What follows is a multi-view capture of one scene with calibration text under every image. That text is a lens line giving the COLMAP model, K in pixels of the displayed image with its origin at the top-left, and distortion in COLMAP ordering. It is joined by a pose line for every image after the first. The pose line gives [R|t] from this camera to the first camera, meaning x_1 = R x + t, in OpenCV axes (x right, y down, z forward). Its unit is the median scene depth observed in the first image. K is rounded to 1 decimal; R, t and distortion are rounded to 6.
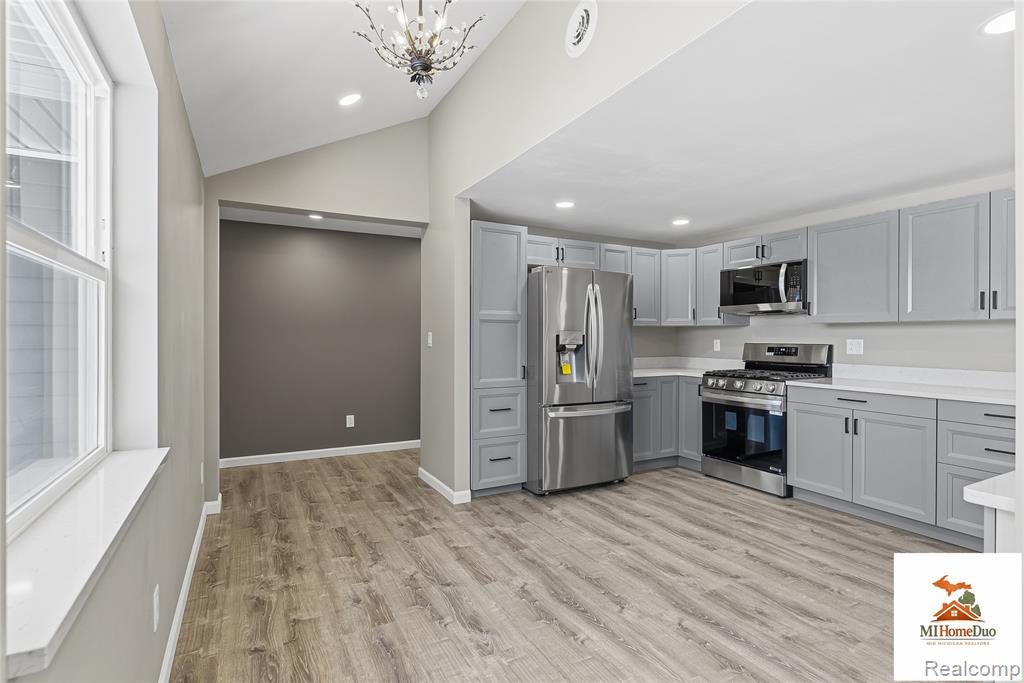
lens RADIAL K [[486.5, 0, 509.8], [0, 486.5, 337.7], [0, 0, 1]] dist [0.001585, 0.000383]
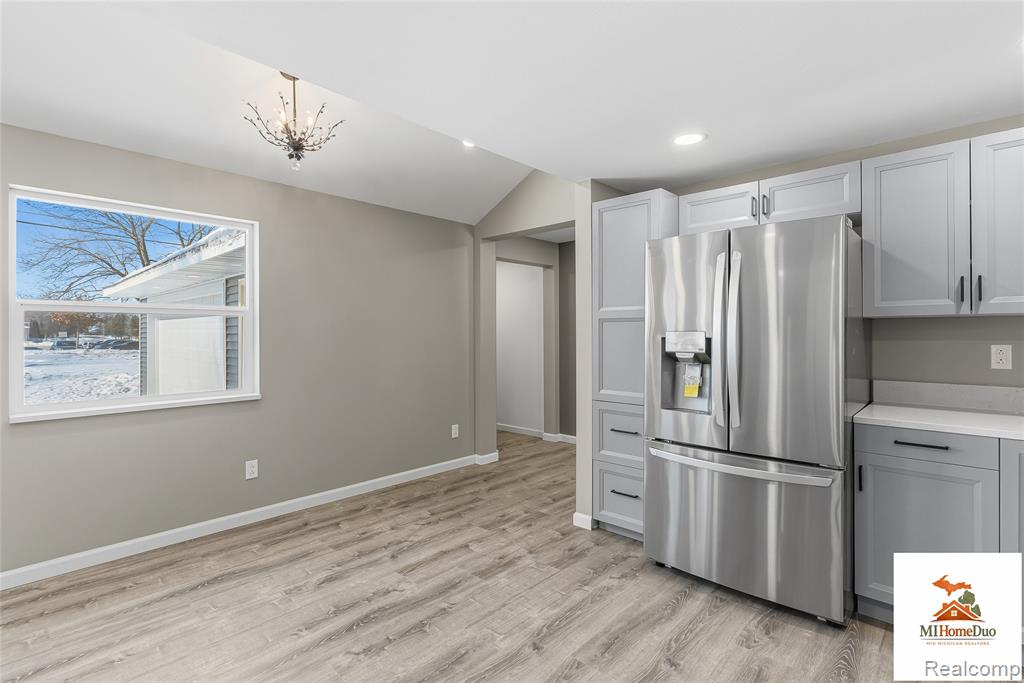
lens RADIAL K [[486.5, 0, 509.8], [0, 486.5, 337.7], [0, 0, 1]] dist [0.001585, 0.000383]
pose [[0.319408, 0.005747, -0.947600, 0.909695], [0.003316, 0.999969, 0.007182, -0.015303], [0.947612, -0.005436, 0.319379, 0.780206]]
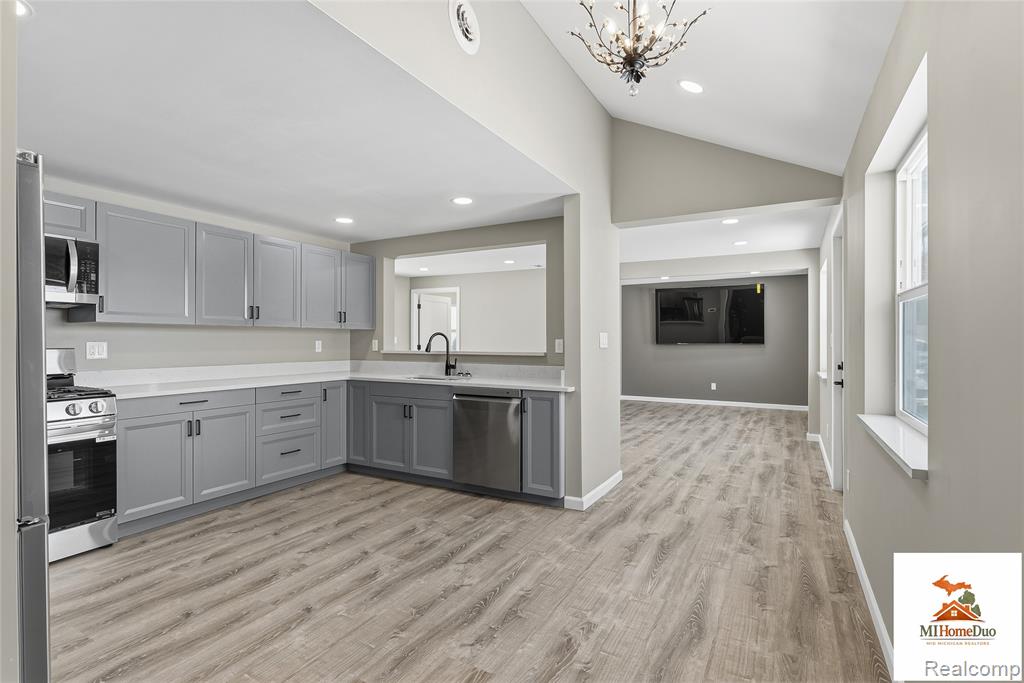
lens RADIAL K [[499.2, 0, 508.5], [0, 499.2, 338.9], [0, 0, 1]] dist [-0.002143, 0.000113]
pose [[-0.536018, 0.001357, 0.844205, -0.615728], [0.000690, 0.999999, -0.001170, -0.000225], [-0.844206, -0.000044, -0.536018, 1.202759]]
